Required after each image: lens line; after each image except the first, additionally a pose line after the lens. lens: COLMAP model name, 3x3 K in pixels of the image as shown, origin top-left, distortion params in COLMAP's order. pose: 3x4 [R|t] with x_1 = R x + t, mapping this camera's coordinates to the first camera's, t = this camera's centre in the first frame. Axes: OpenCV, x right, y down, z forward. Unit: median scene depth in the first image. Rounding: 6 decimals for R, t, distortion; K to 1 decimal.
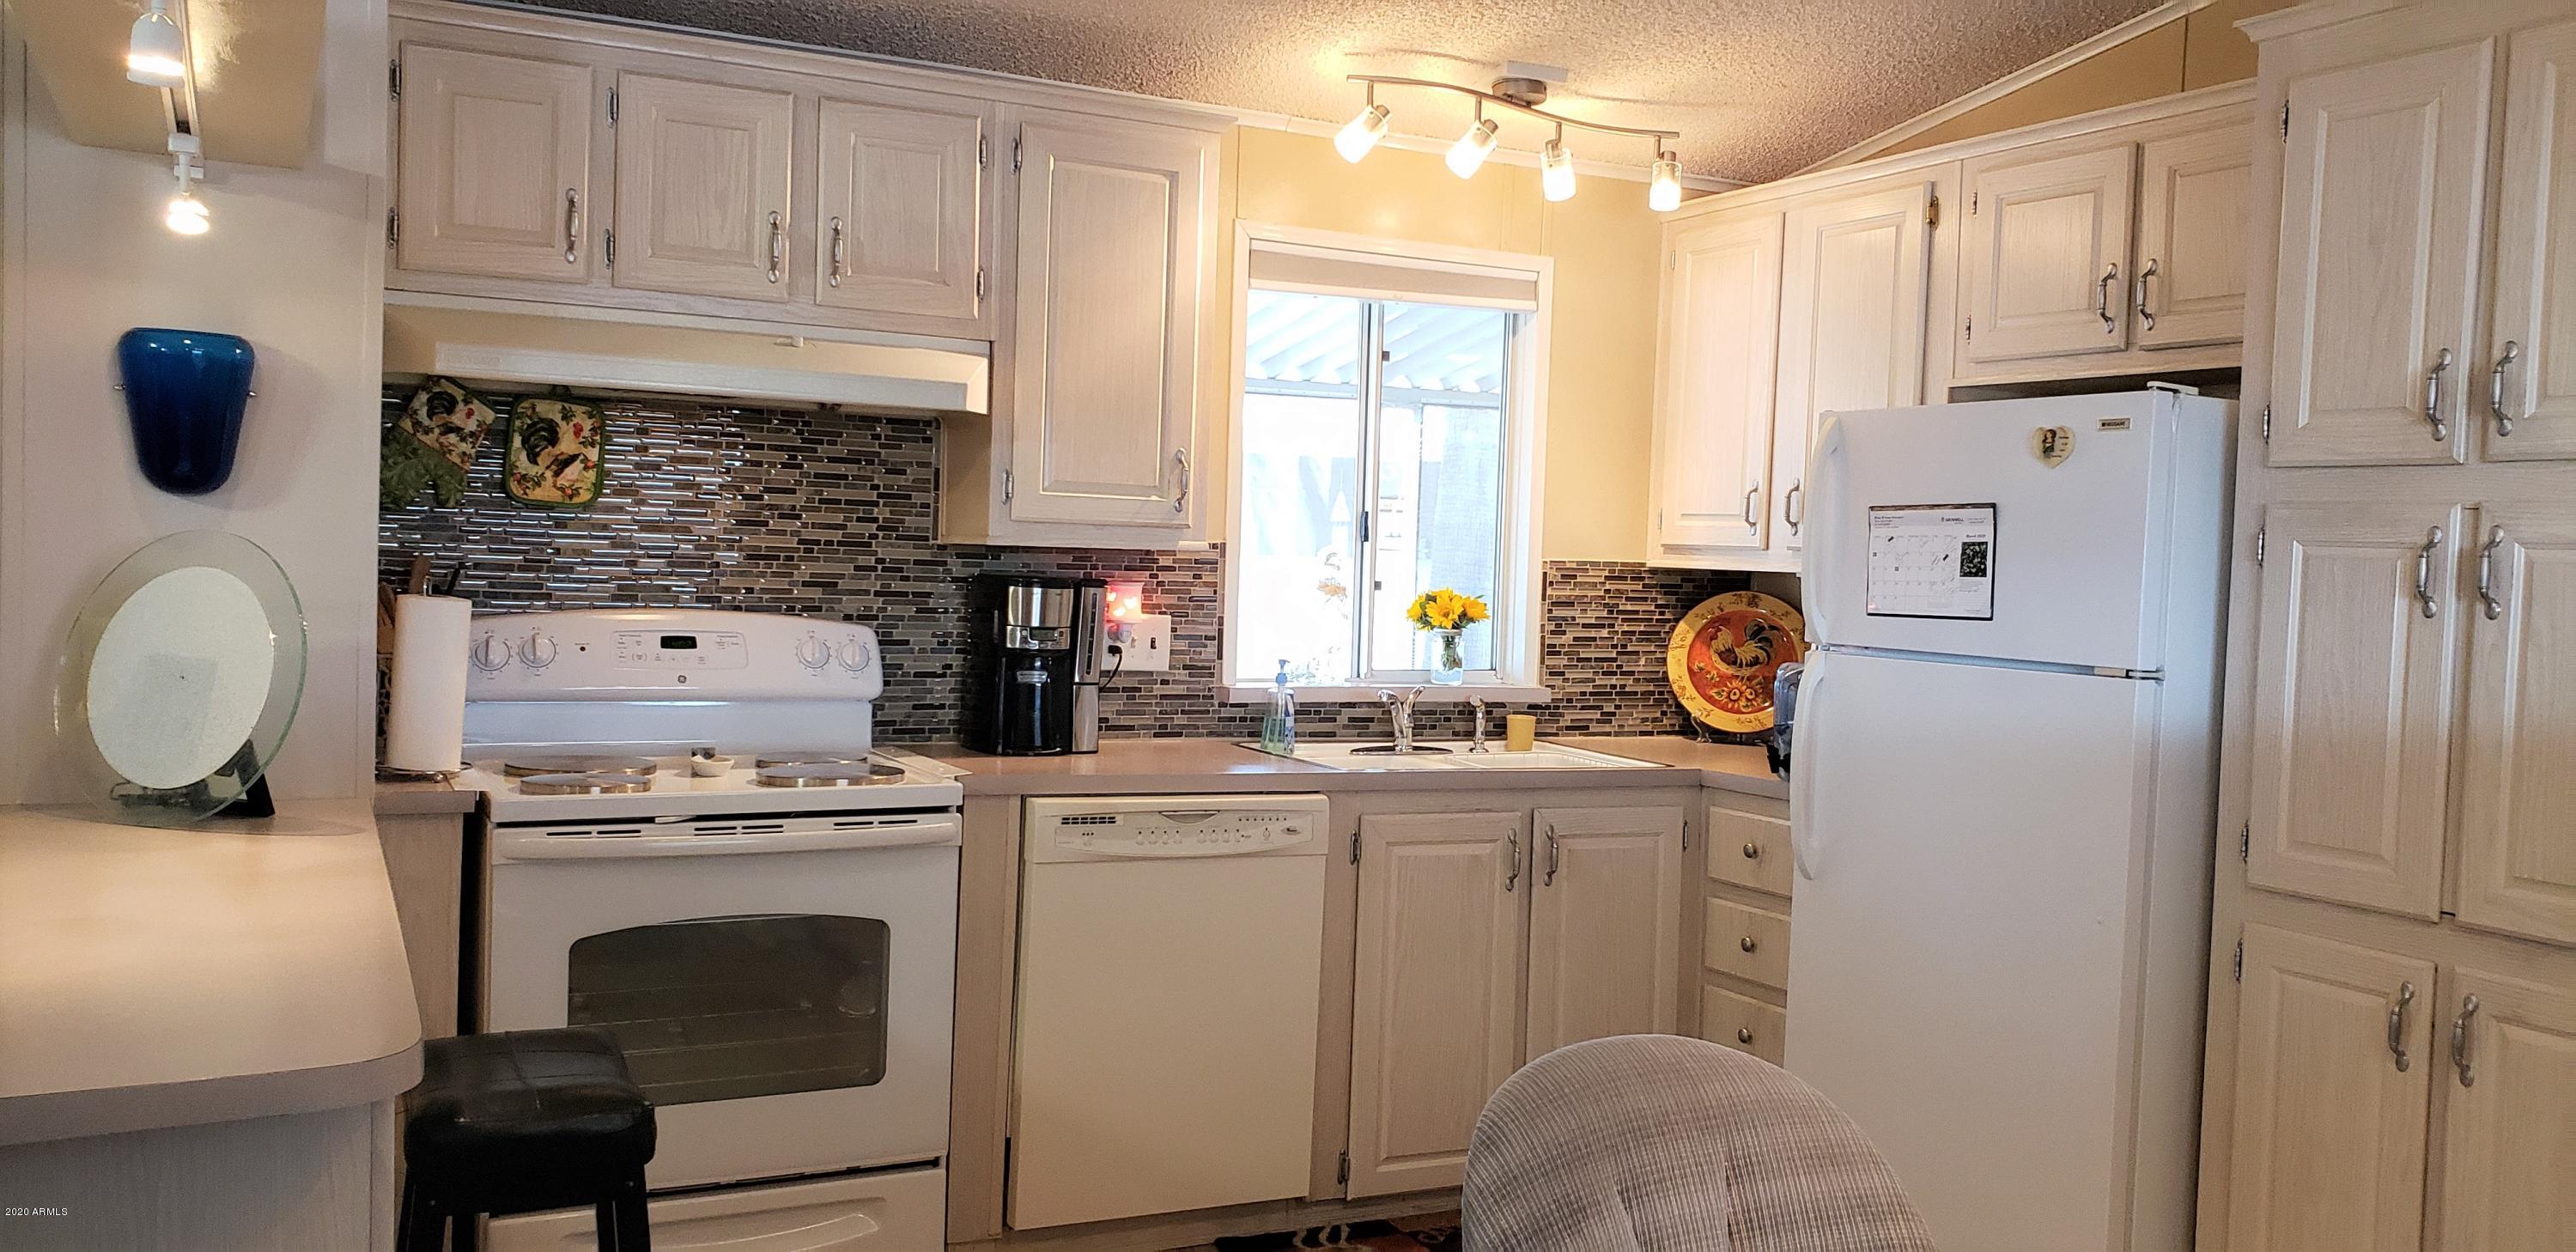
lens RADIAL K [[1899.9, 0, 1288.0], [0, 1899.9, 626.0], [0, 0, 1]] dist [0.023524, -0.084835]
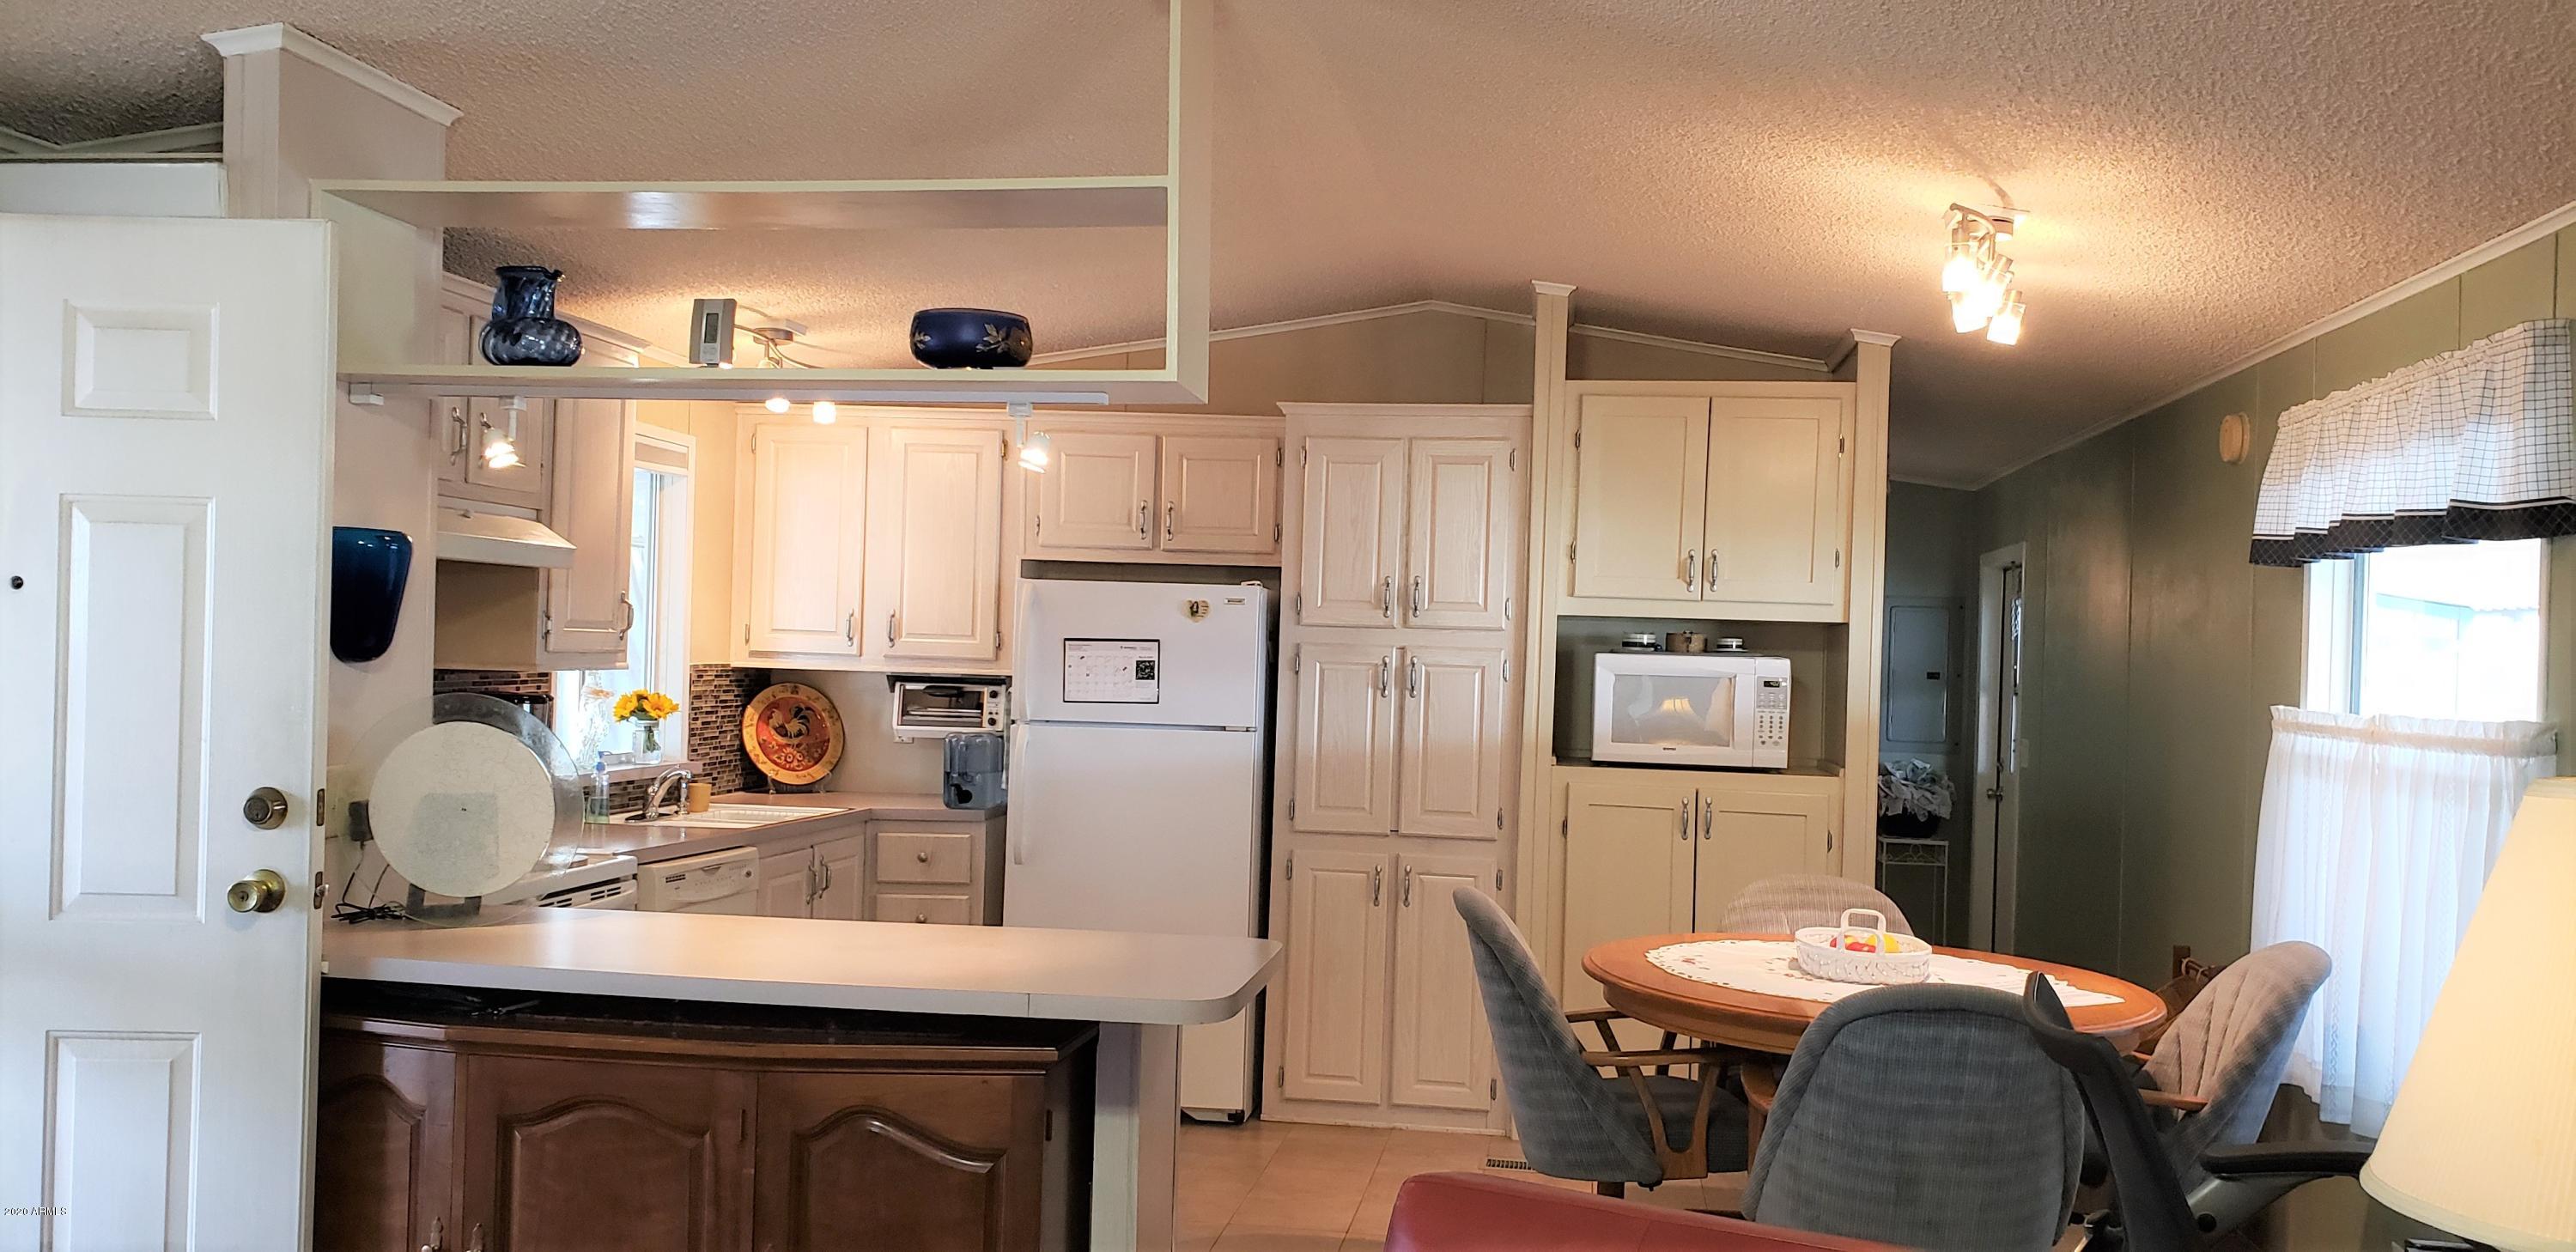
lens RADIAL K [[2056.1, 0, 1224.8], [0, 2056.1, 635.7], [0, 0, 1]] dist [0.081834, -0.103866]
pose [[0.564045, -0.012975, 0.825642, -0.975382], [0.024483, 0.999700, -0.001016, -0.051582], [-0.825381, 0.020787, 0.564193, -0.131487]]
